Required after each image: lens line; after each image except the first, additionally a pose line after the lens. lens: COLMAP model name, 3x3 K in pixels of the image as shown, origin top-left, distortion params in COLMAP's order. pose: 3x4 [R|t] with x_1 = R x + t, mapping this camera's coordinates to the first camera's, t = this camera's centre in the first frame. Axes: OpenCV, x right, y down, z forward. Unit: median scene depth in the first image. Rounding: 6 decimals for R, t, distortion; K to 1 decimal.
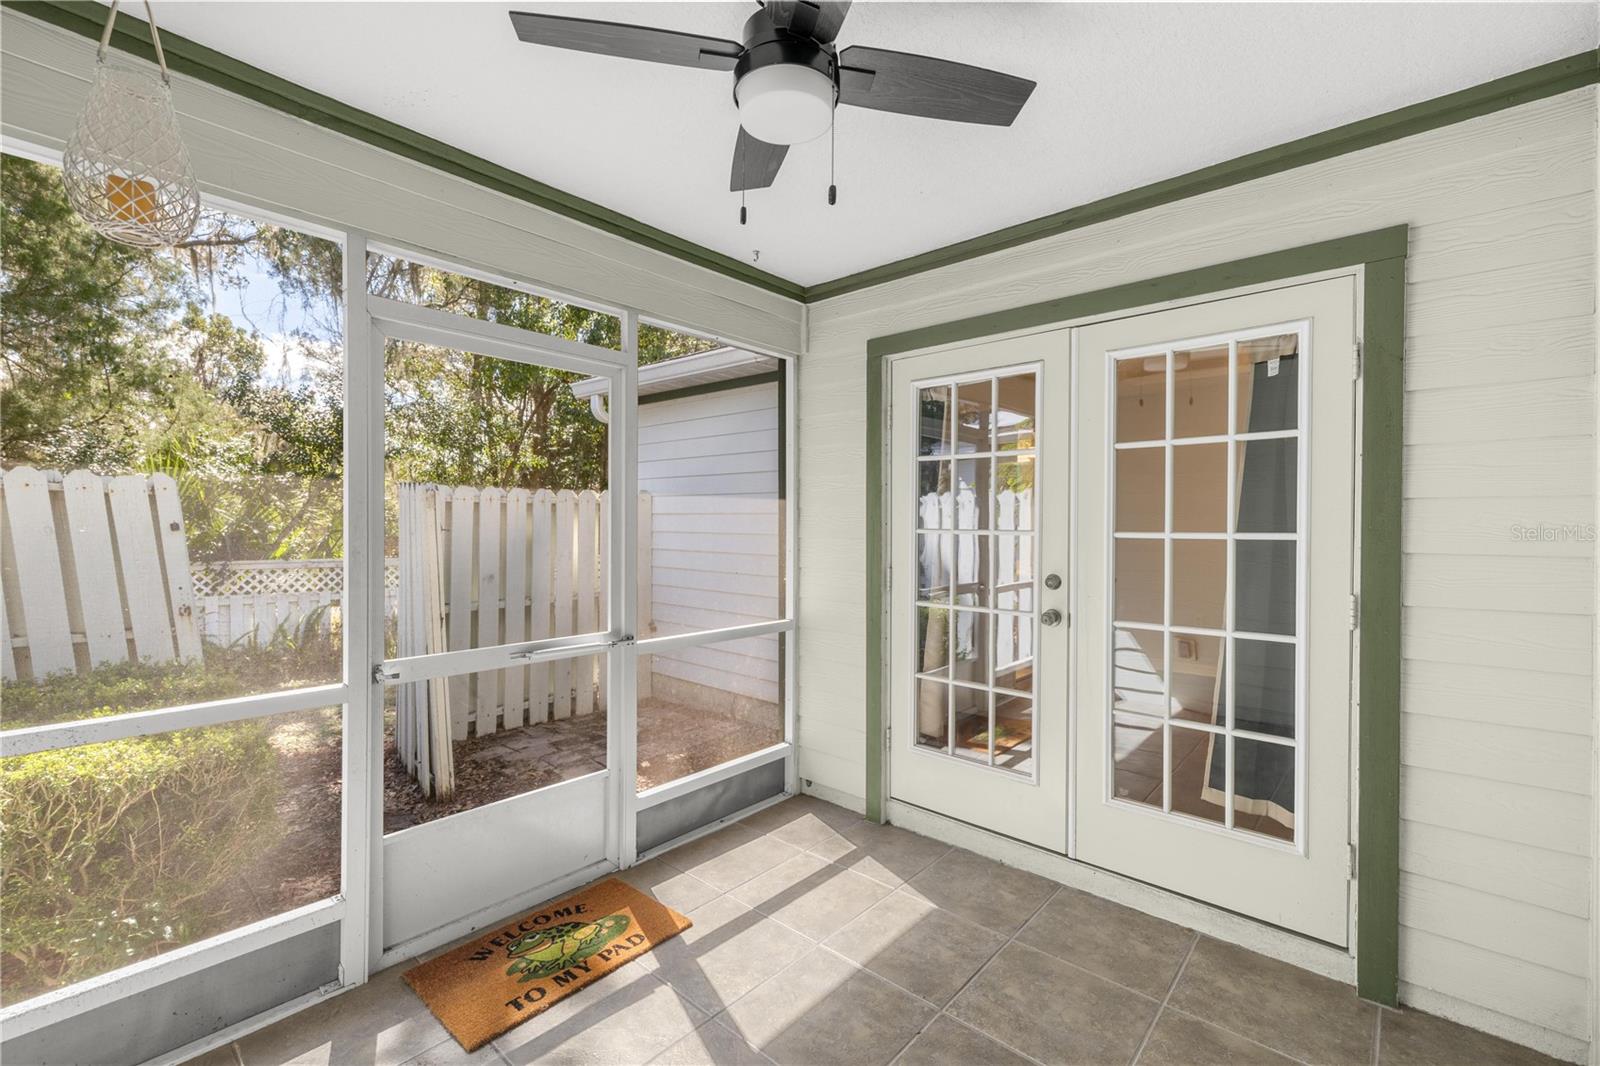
lens RADIAL K [[681.0, 0, 800.0], [0, 681.0, 533.0], [0, 0, 1]] dist [-0.000946, -0.000083]
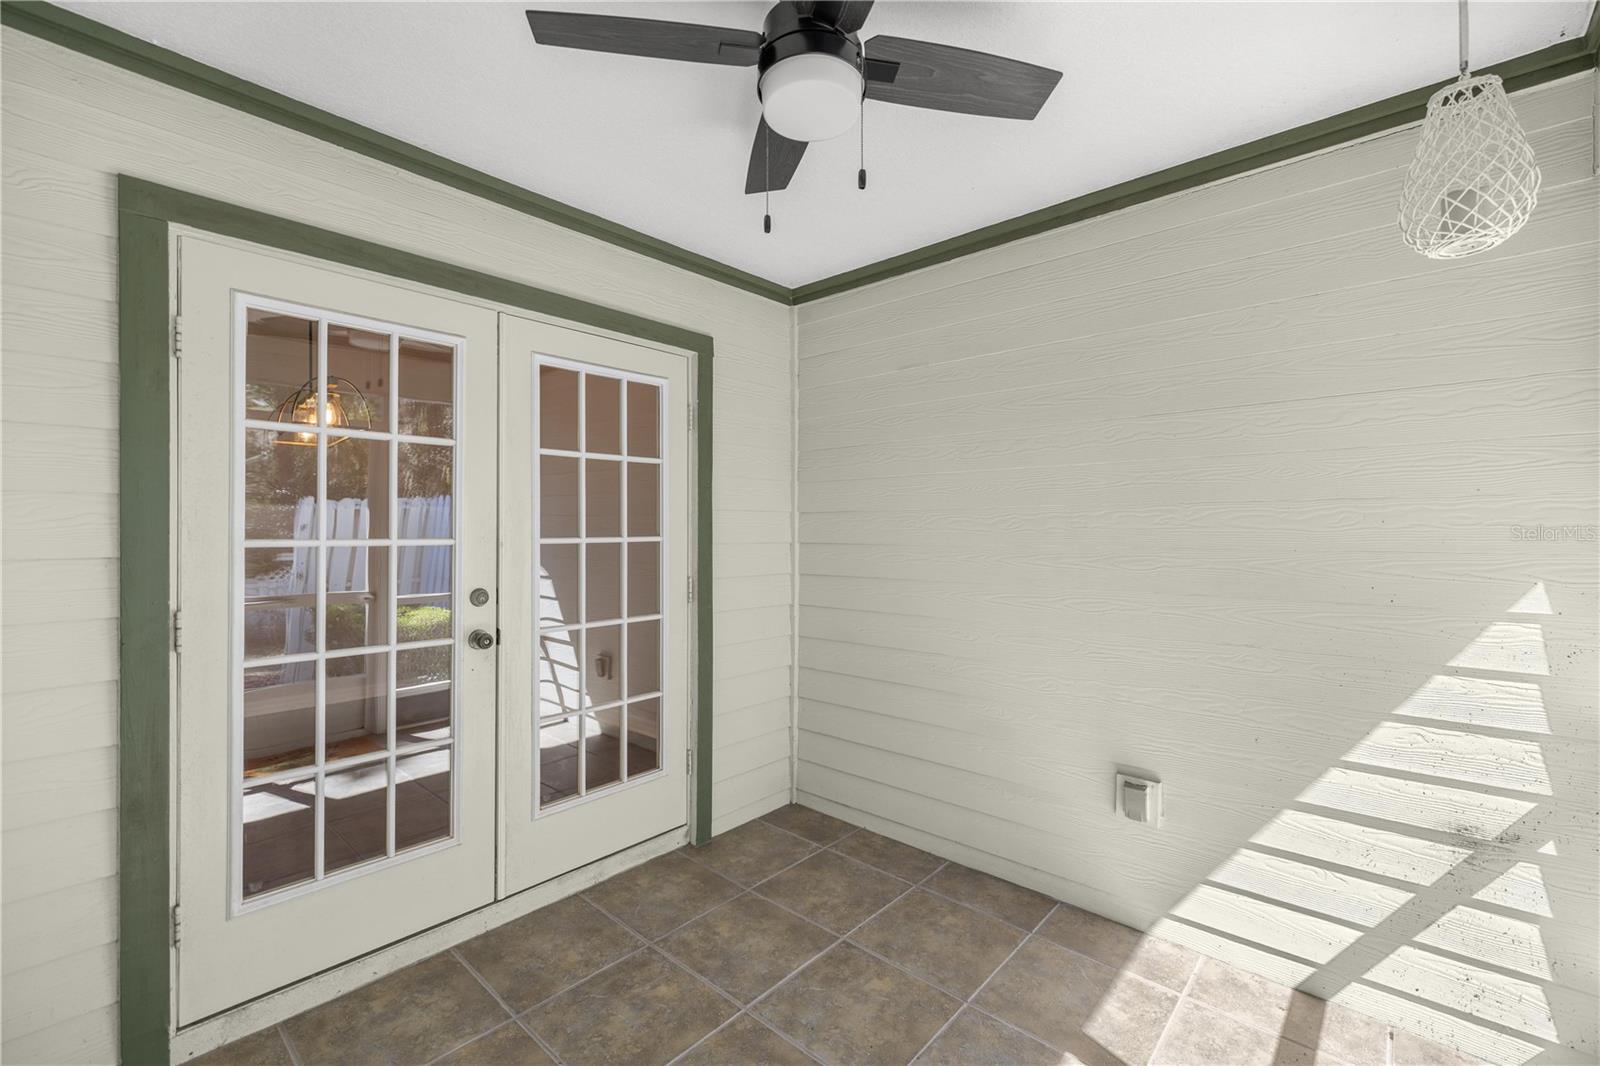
lens RADIAL K [[681.0, 0, 800.0], [0, 681.0, 533.0], [0, 0, 1]] dist [-0.000946, -0.000083]
pose [[0.013092, -0.007389, 0.999887, -0.559667], [0.009513, 0.999928, 0.007265, -0.013278], [-0.999869, 0.009417, 0.013161, 0.662661]]
